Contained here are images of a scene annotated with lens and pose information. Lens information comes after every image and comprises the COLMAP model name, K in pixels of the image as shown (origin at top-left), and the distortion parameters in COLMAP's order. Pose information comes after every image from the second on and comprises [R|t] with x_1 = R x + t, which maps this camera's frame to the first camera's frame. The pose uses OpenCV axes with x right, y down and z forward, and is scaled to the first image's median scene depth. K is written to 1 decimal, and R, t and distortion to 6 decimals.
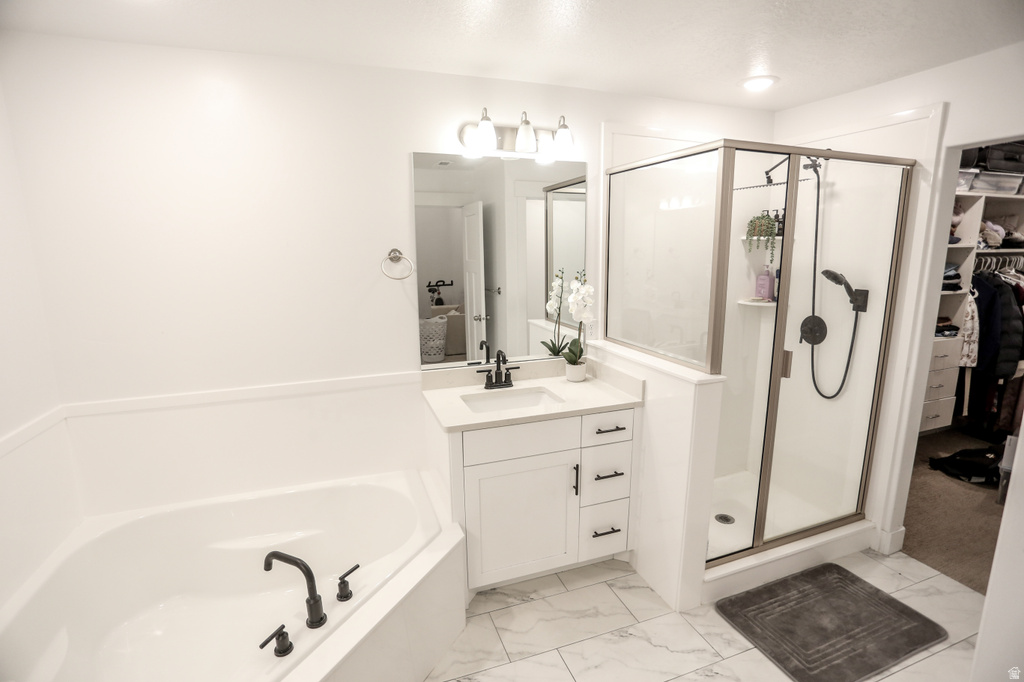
lens RADIAL K [[493.8, 0, 516.6], [0, 493.8, 341.5], [0, 0, 1]] dist [-0.073935, 0.031826]
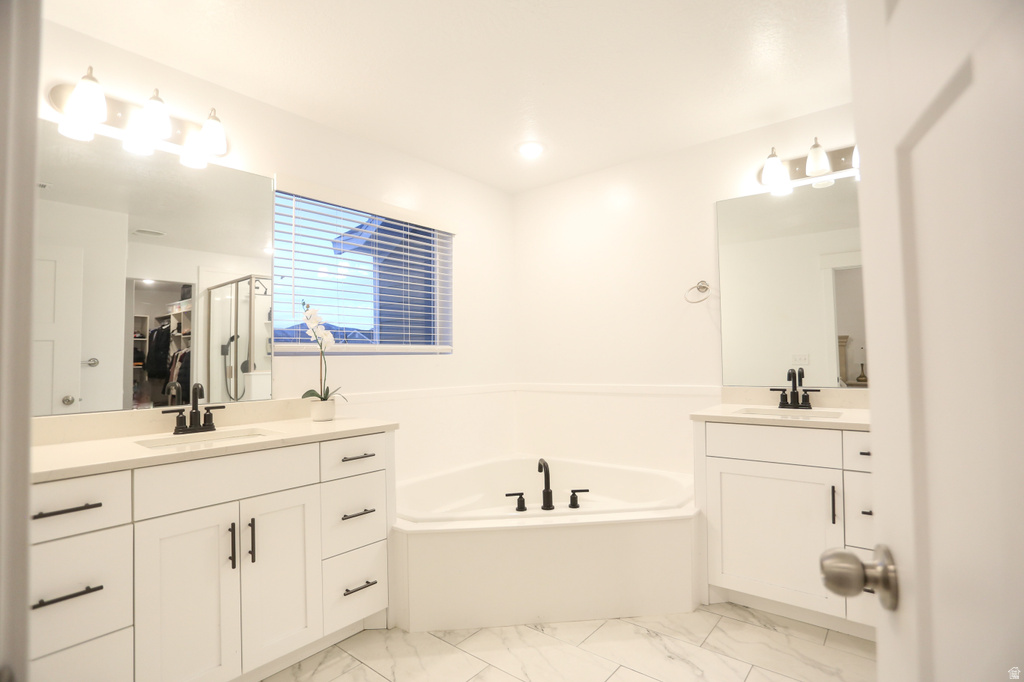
lens RADIAL K [[493.8, 0, 516.6], [0, 493.8, 341.5], [0, 0, 1]] dist [-0.073935, 0.031826]
pose [[0.510942, -0.029608, -0.859105, 0.585626], [-0.154769, 0.979906, -0.125817, 0.193976], [0.845568, 0.197248, 0.496093, 0.039680]]
